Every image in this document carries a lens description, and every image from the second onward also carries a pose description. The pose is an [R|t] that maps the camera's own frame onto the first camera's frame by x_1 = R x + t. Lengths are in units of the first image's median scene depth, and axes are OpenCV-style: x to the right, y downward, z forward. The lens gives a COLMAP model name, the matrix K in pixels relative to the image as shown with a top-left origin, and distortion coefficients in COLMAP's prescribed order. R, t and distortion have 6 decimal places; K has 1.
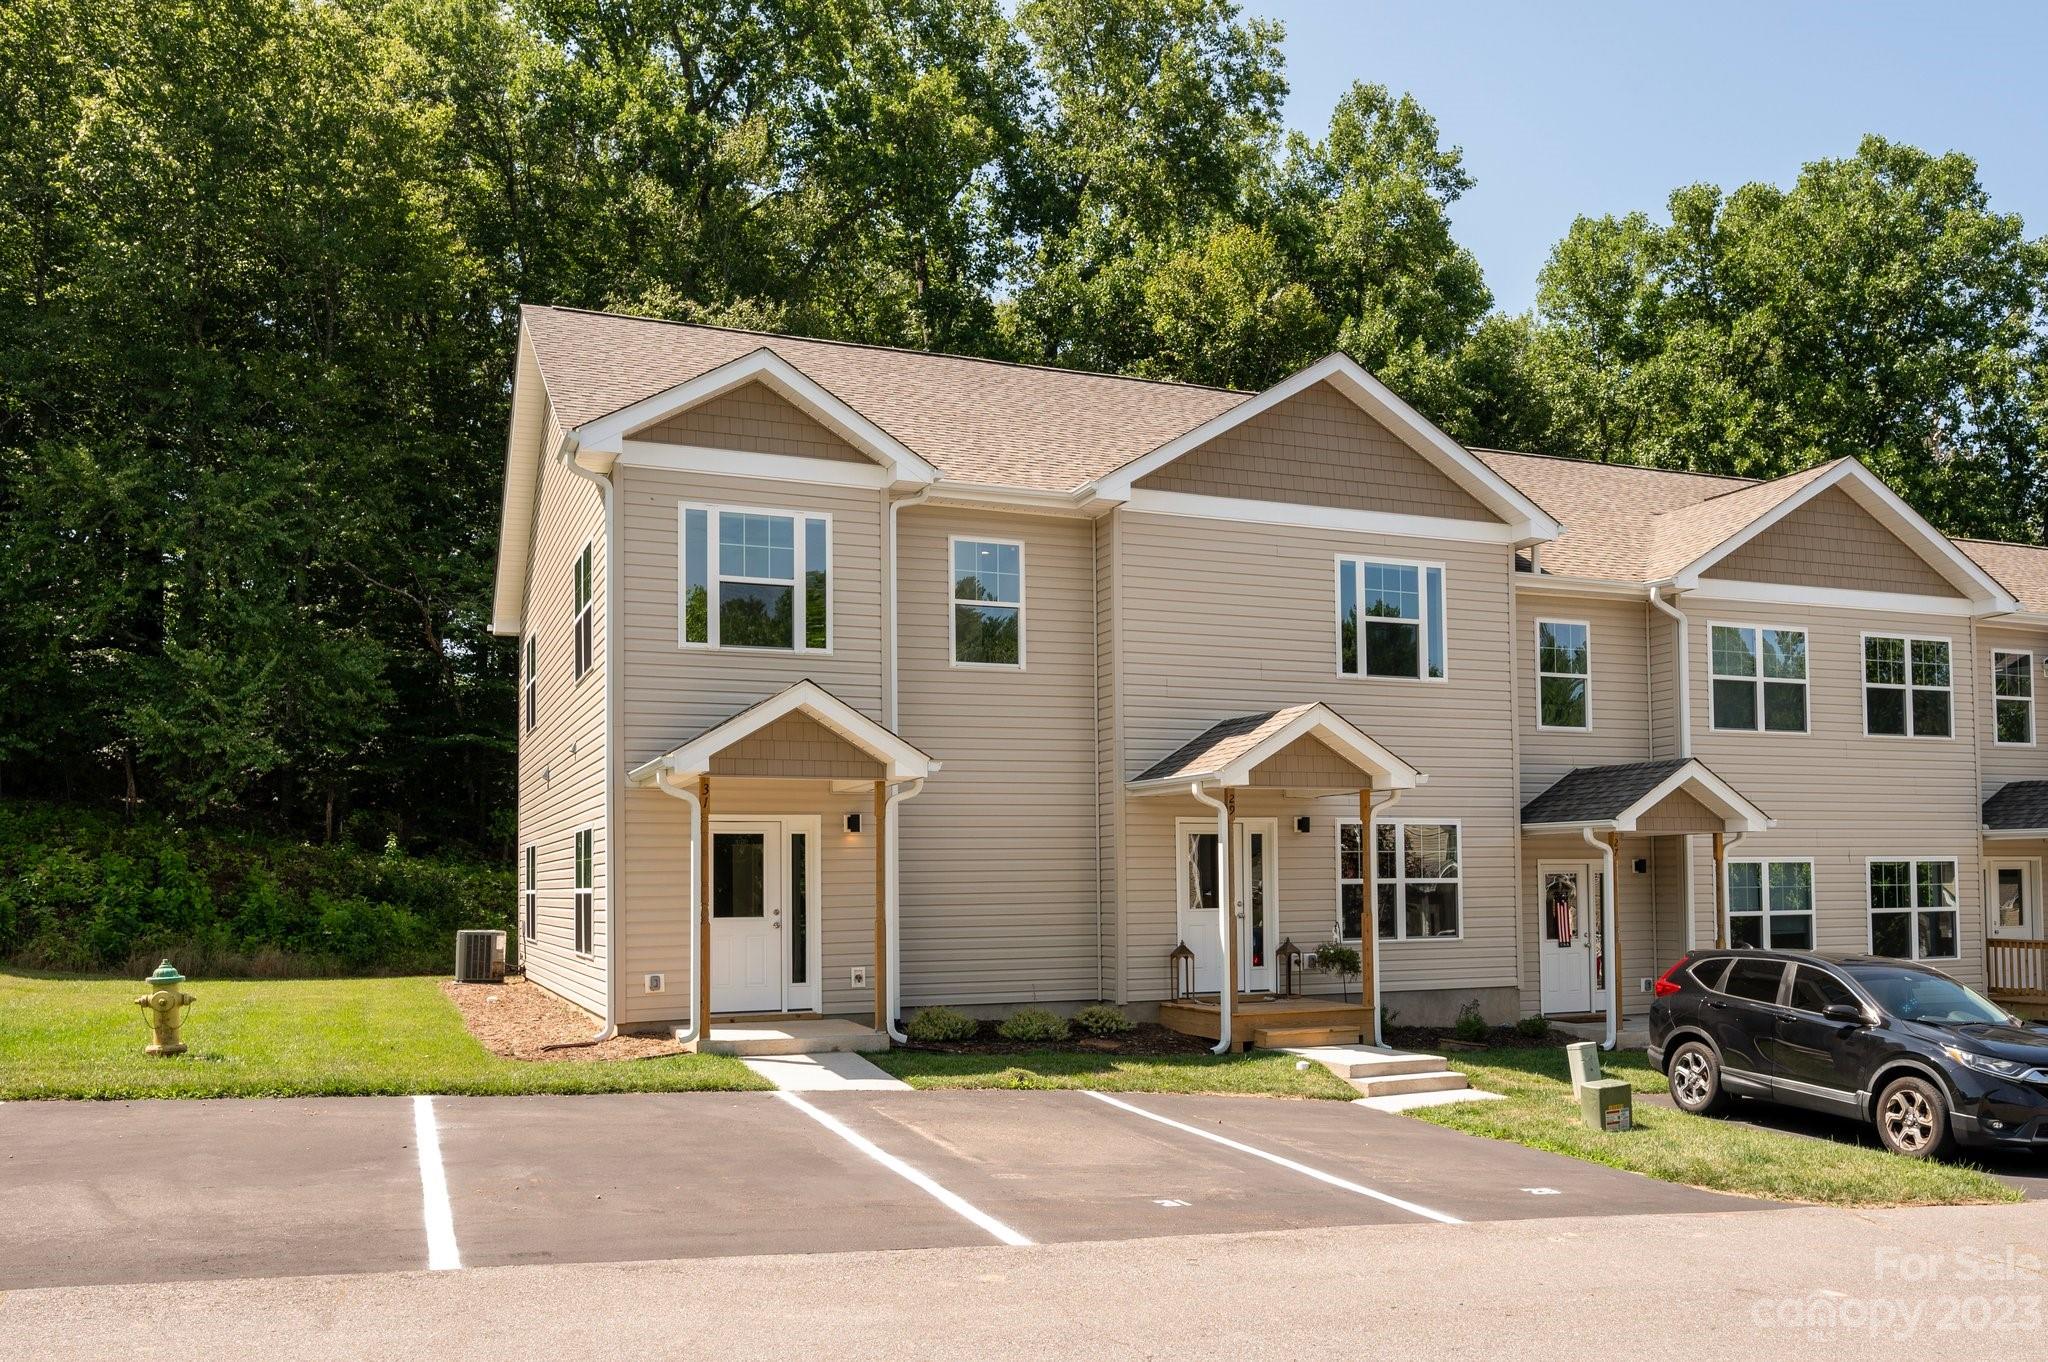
lens RADIAL K [[1683.9, 0, 1140.3], [0, 1683.9, 824.8], [0, 0, 1]] dist [-0.000331, -0.001505]
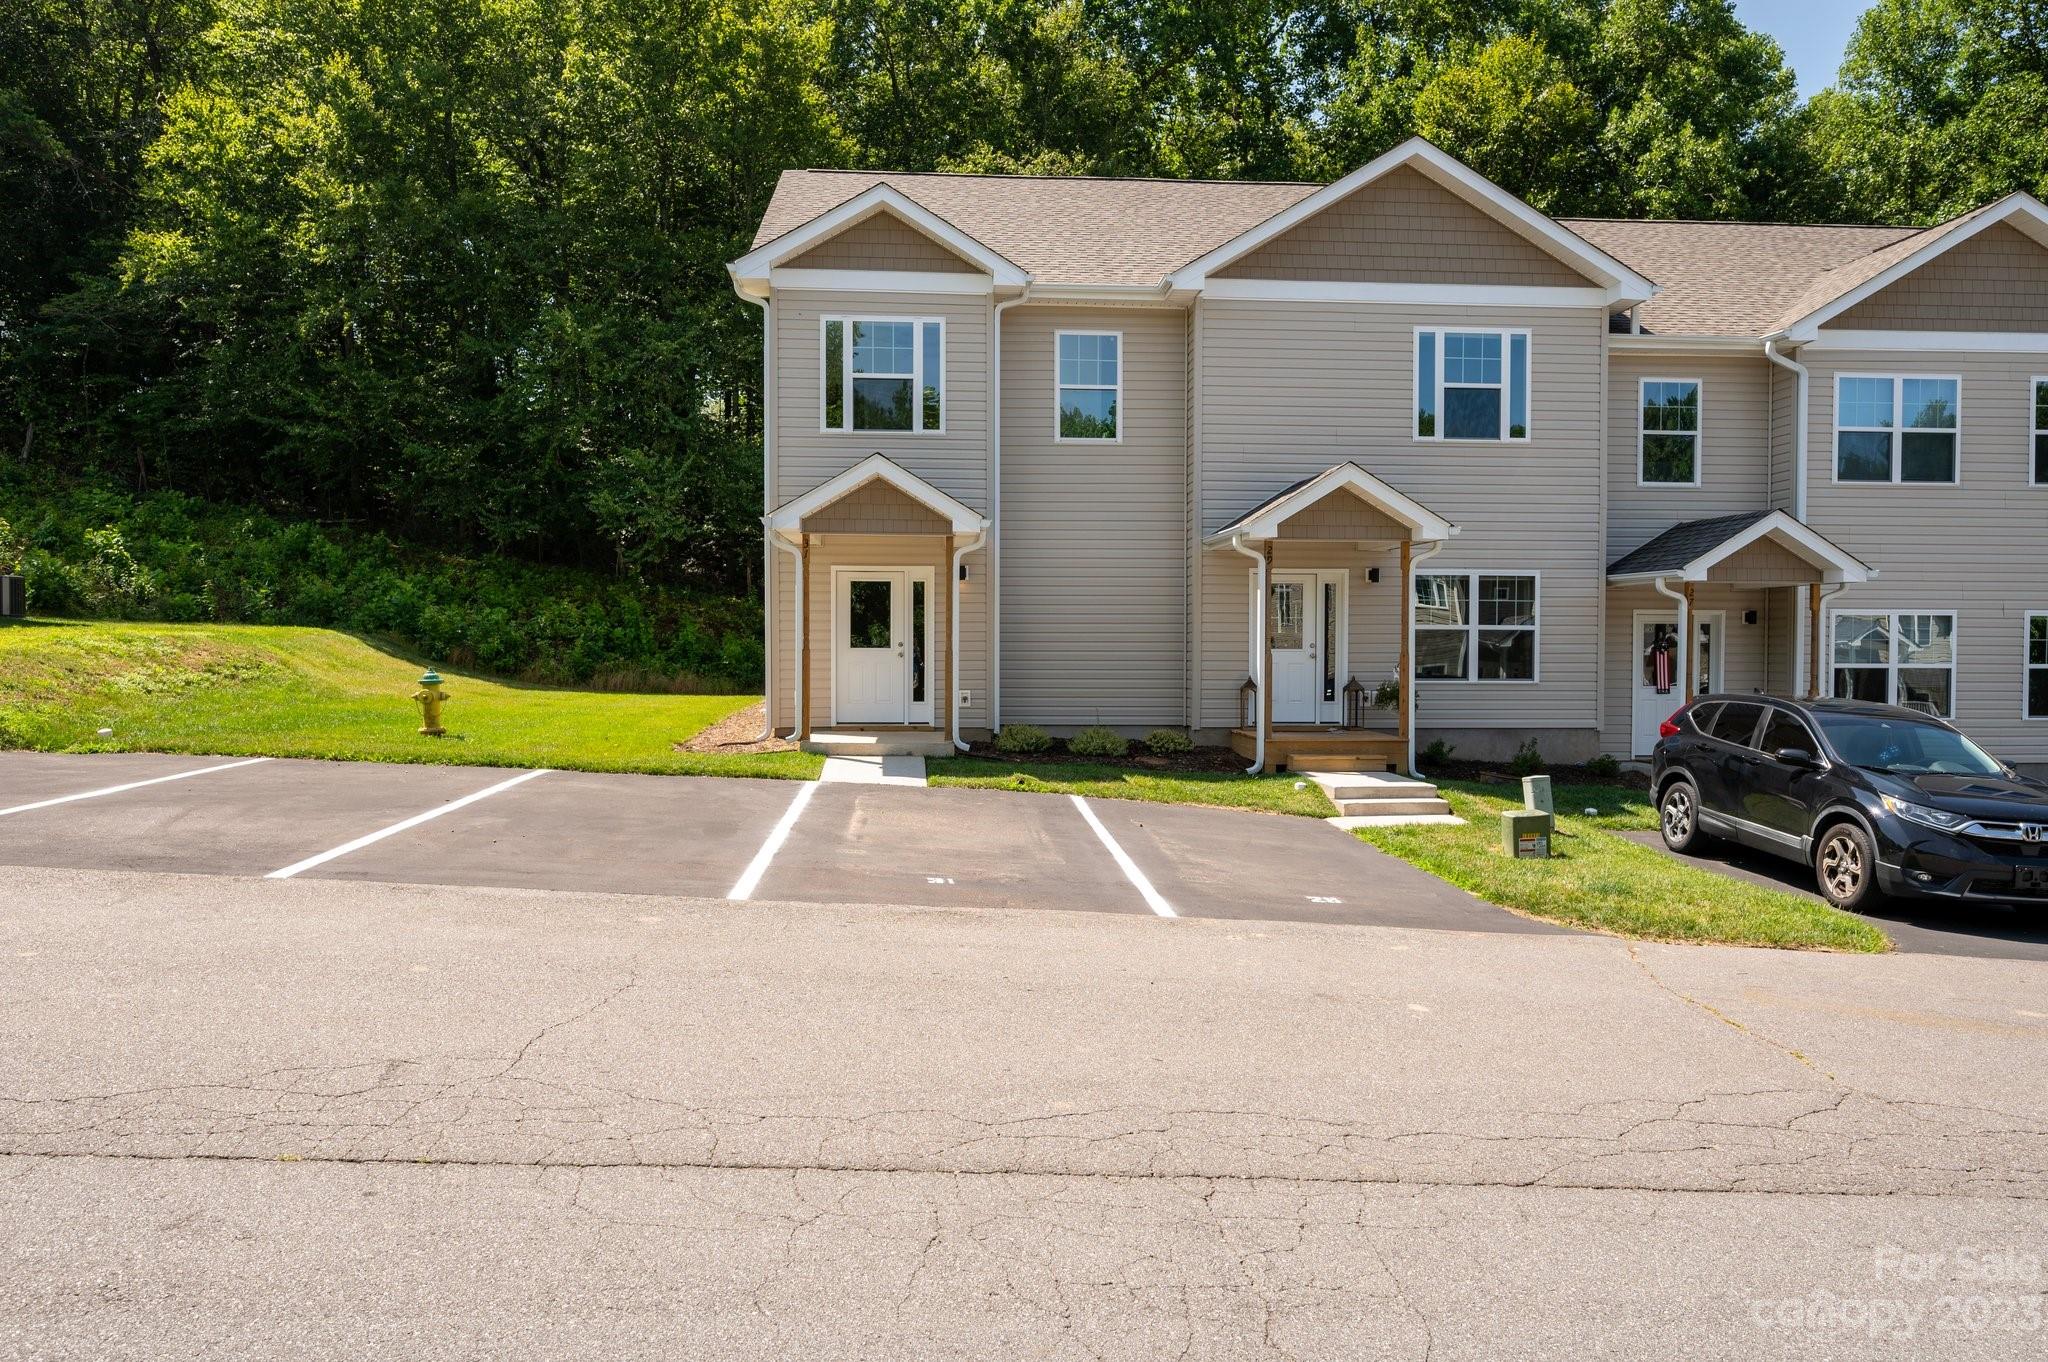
lens RADIAL K [[1387.9, 0, 1028.4], [0, 1387.9, 682.4], [0, 0, 1]] dist [0.003778, -0.007931]
pose [[0.939526, 0.024199, -0.341622, 0.193151], [-0.002132, 0.997894, 0.064825, 0.011199], [0.342471, -0.060176, 0.937599, 0.057623]]
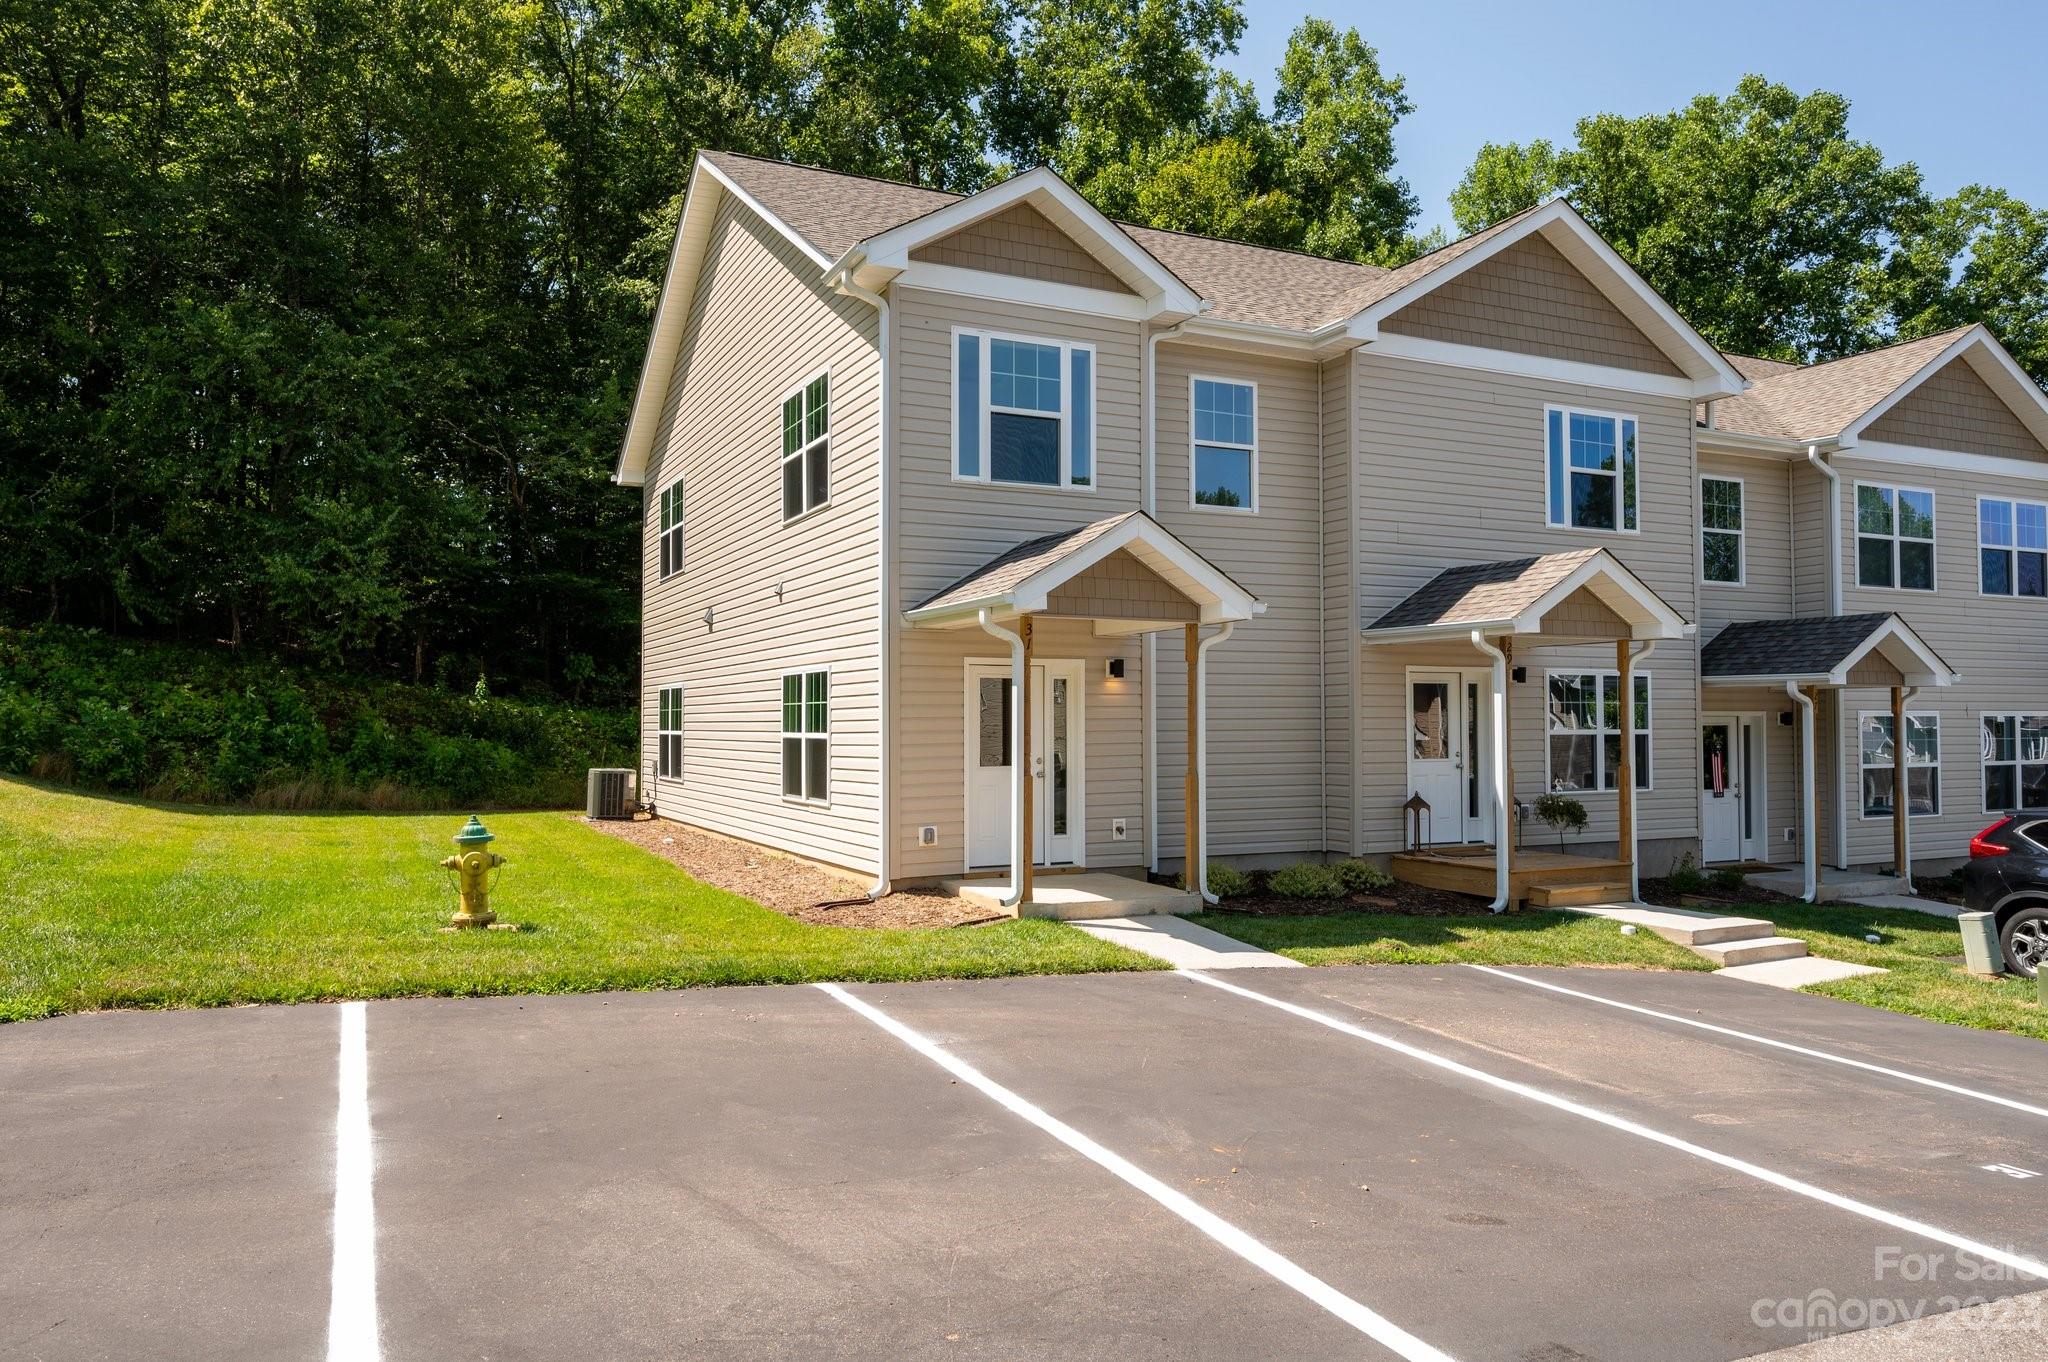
lens RADIAL K [[1387.9, 0, 1014.5], [0, 1387.9, 679.2], [0, 0, 1]] dist [0.003778, -0.007931]
pose [[0.999719, 0.010144, 0.021403, -0.212800], [-0.010222, 0.999941, 0.003539, 0.002542], [-0.021366, -0.003757, 0.999765, 0.184271]]
